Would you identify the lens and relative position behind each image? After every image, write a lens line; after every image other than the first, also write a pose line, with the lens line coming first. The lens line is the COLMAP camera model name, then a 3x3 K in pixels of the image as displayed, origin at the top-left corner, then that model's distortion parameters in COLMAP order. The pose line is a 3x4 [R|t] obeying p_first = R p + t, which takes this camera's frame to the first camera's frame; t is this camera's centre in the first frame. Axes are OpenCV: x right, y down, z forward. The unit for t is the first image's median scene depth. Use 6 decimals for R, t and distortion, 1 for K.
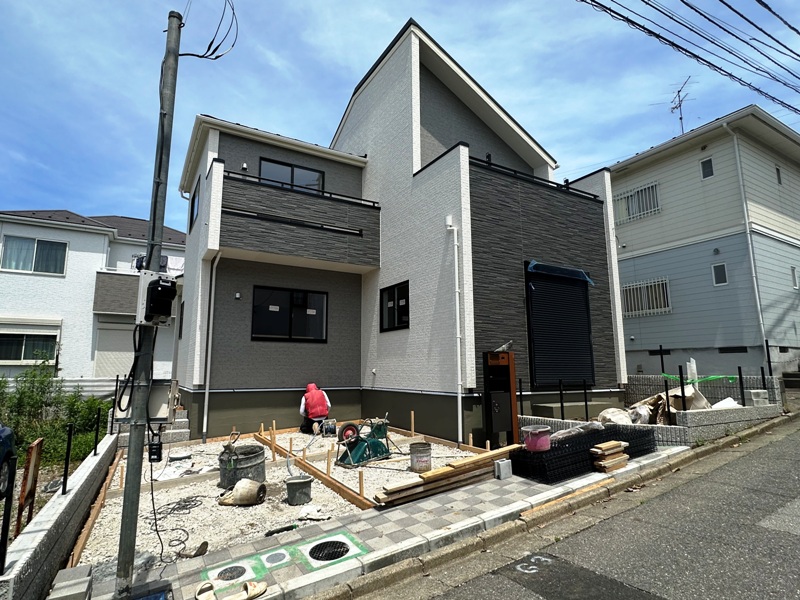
lens RADIAL K [[427.5, 0, 398.0], [0, 427.5, 302.6], [0, 0, 1]] dist [-0.002863, 0.000165]
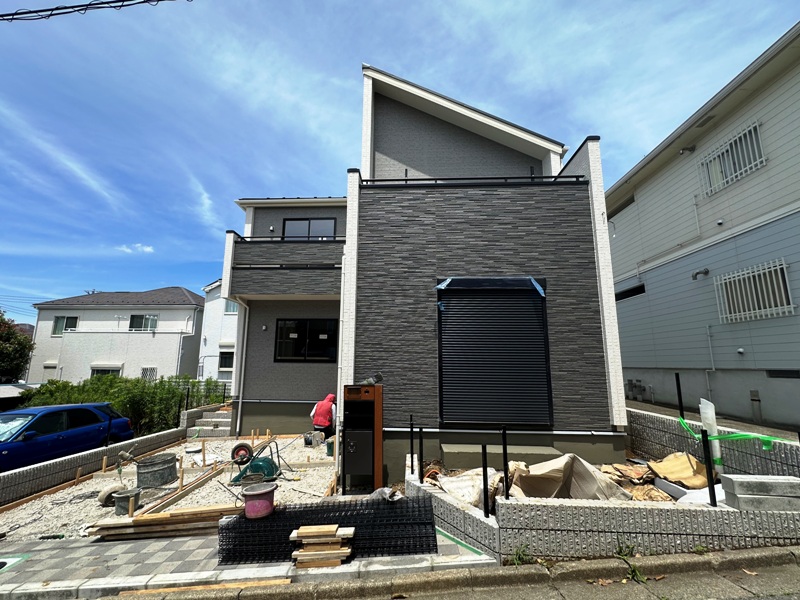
lens RADIAL K [[348.8, 0, 400.6], [0, 348.8, 301.9], [0, 0, 1]] dist [-0.001674, 0.000187]
pose [[0.843845, -0.084040, -0.529966, 0.599007], [0.072089, 0.996461, -0.043231, -0.020558], [0.531723, -0.001725, 0.846916, 0.338372]]
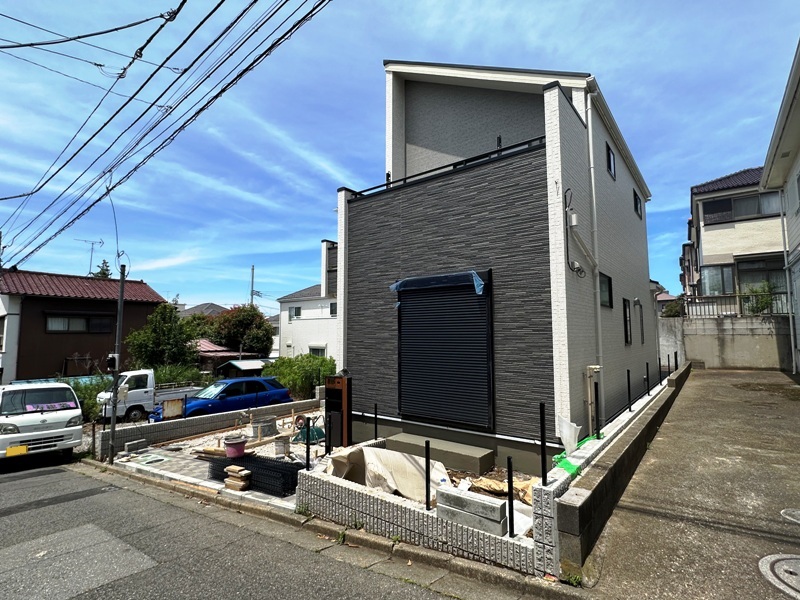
lens RADIAL K [[413.1, 0, 400.6], [0, 413.1, 294.7], [0, 0, 1]] dist [0.002458, -0.000123]
pose [[0.367979, -0.087939, -0.925666, 1.107971], [0.144178, 0.988874, -0.036629, -0.029193], [0.918588, -0.119982, 0.376564, 0.642537]]
